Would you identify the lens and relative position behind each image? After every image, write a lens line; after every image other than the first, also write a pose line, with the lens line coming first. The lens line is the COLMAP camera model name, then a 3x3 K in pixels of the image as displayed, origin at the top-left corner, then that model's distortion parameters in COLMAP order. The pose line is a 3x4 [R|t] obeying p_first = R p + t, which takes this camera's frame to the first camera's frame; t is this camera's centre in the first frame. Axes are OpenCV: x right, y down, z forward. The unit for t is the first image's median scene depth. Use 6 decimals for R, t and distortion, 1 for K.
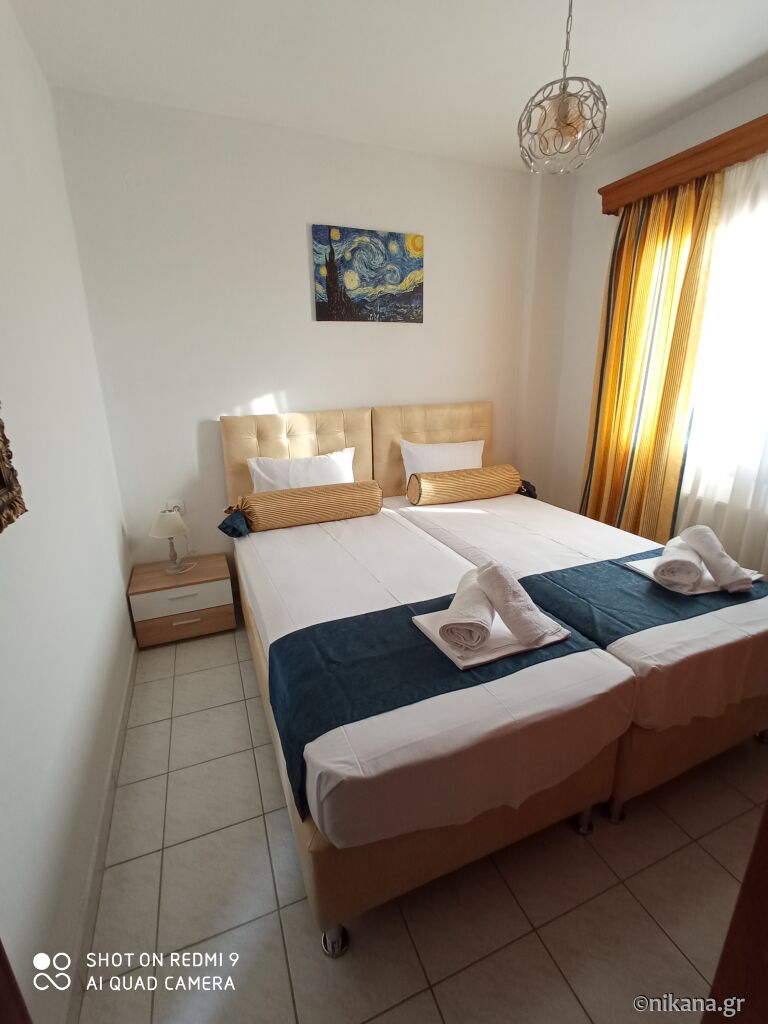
lens RADIAL K [[459.6, 0, 384.0], [0, 459.6, 512.0], [0, 0, 1]] dist [0.010035, 0.000719]
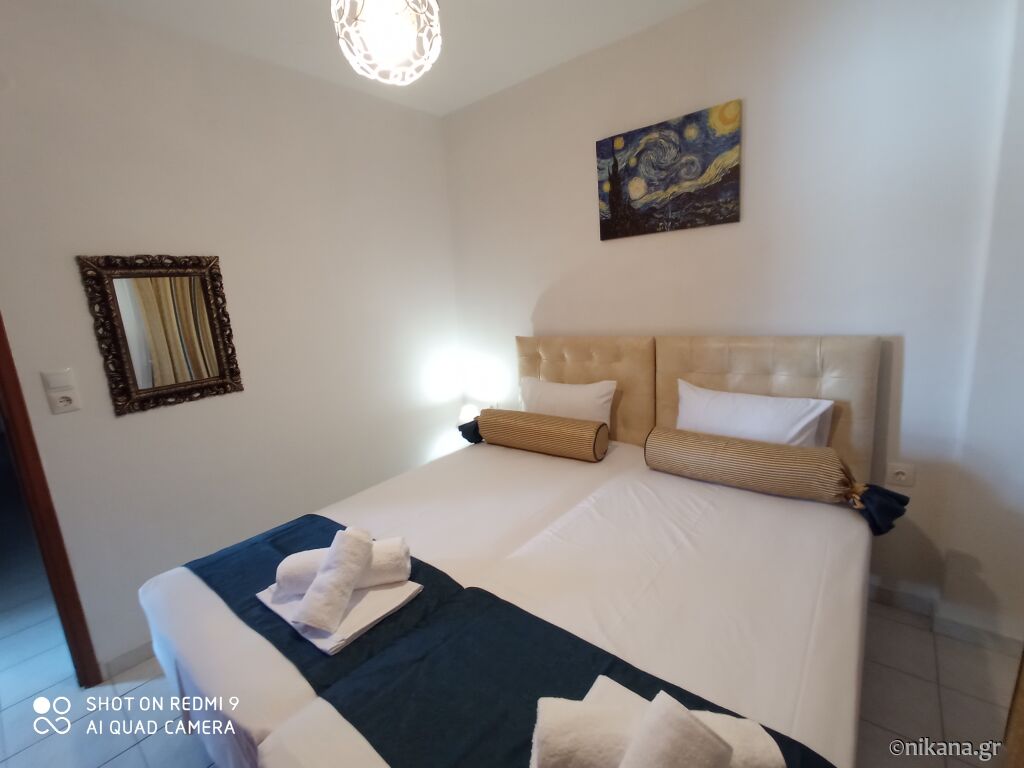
lens RADIAL K [[455.4, 0, 512.0], [0, 455.4, 384.0], [0, 0, 1]] dist [0.022314, 0.000118]
pose [[0.485387, 0.161529, -0.859248, 0.598225], [-0.206631, 0.976137, 0.066778, -0.156105], [0.849531, 0.145134, 0.507181, 0.420101]]
